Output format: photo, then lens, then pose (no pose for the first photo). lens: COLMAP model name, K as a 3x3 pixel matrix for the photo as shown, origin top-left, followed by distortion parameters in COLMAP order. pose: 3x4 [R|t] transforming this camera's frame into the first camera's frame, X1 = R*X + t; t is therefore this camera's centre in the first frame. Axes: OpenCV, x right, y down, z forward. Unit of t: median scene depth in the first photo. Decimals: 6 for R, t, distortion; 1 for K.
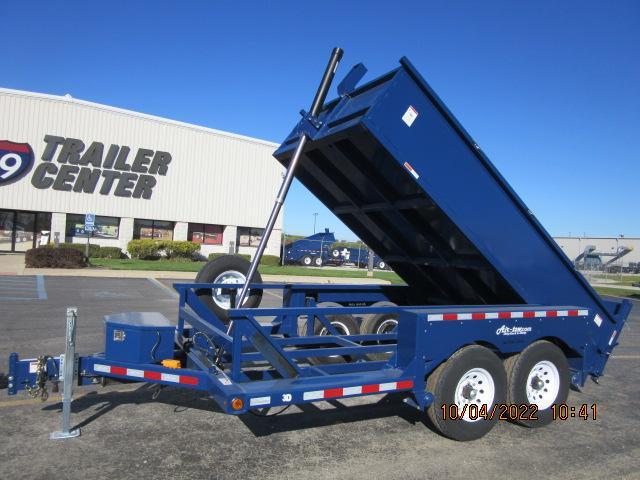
lens RADIAL K [[484.2, 0, 319.6], [0, 484.2, 238.2], [0, 0, 1]] dist [-0.028239, 0.016821]
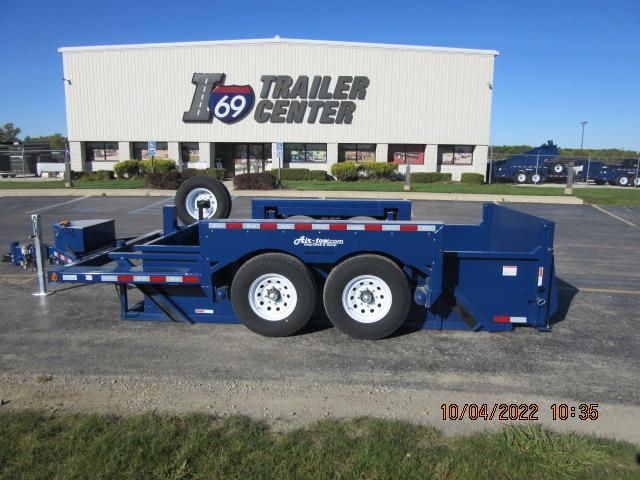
lens RADIAL K [[484.2, 0, 319.8], [0, 484.2, 238.3], [0, 0, 1]] dist [-0.028239, 0.016821]
pose [[0.855217, 0.035845, -0.517029, 0.163289], [0.049519, 0.987390, 0.150364, 0.005150], [0.515899, -0.154196, 0.842657, 0.024127]]
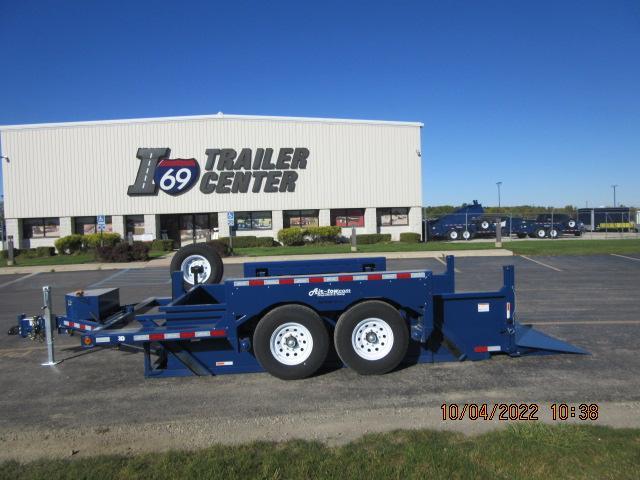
lens RADIAL K [[484.2, 0, 320.2], [0, 484.2, 238.0], [0, 0, 1]] dist [-0.028239, 0.016821]
pose [[0.915504, -0.075597, -0.395143, 0.151578], [0.092911, 0.995365, 0.024836, 0.004231], [0.391433, -0.059450, 0.918284, -0.018921]]
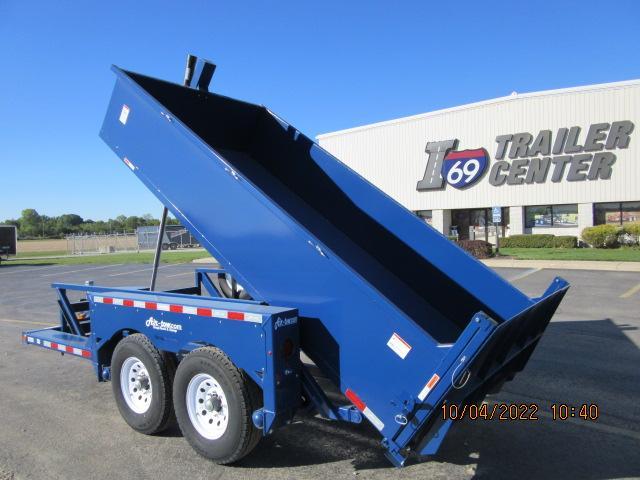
lens RADIAL K [[484.2, 0, 318.3], [0, 484.2, 238.4], [0, 0, 1]] dist [-0.028239, 0.016821]
pose [[0.421366, -0.049951, -0.905514, 0.225904], [0.066752, 0.997482, -0.023963, 0.013559], [0.904431, -0.050348, 0.423639, 0.156131]]
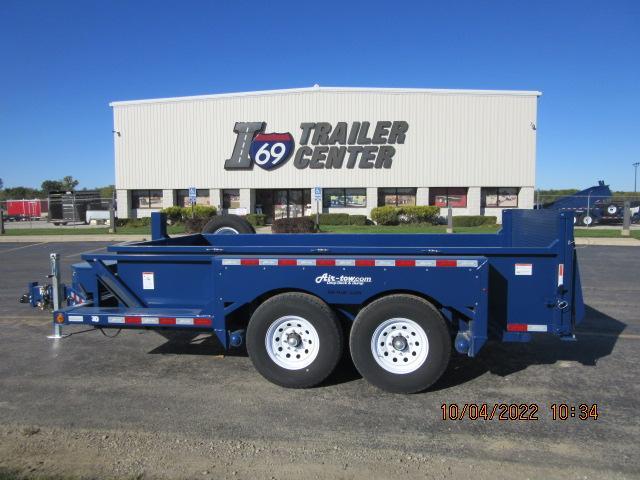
lens RADIAL K [[484.2, 0, 319.1], [0, 484.2, 238.7], [0, 0, 1]] dist [-0.028239, 0.016821]
pose [[0.806052, -0.019977, -0.591507, 0.158063], [0.061339, 0.996868, 0.049919, 0.011676], [0.588657, -0.076519, 0.804753, 0.043620]]
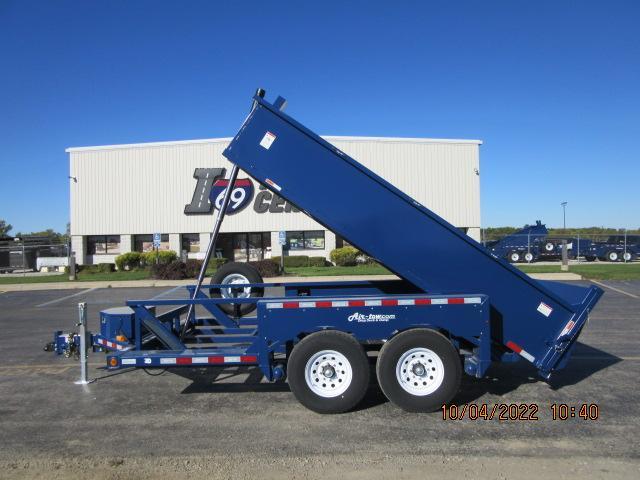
lens RADIAL K [[484.2, 0, 319.8], [0, 484.2, 238.3], [0, 0, 1]] dist [-0.028239, 0.016821]
pose [[0.865173, -0.083967, -0.494395, 0.148904], [0.081268, 0.996327, -0.026998, 0.006088], [0.494845, -0.016821, 0.868818, 0.001092]]
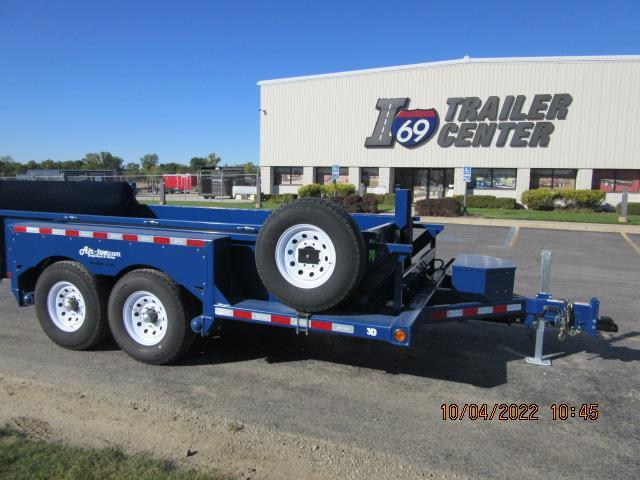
lens RADIAL K [[484.2, 0, 318.9], [0, 484.2, 236.9], [0, 0, 1]] dist [-0.028239, 0.016821]
pose [[0.627787, 0.039910, -0.777361, 0.120389], [0.031877, 0.996529, 0.076905, 0.009520], [0.777732, -0.073060, 0.624336, 0.042866]]
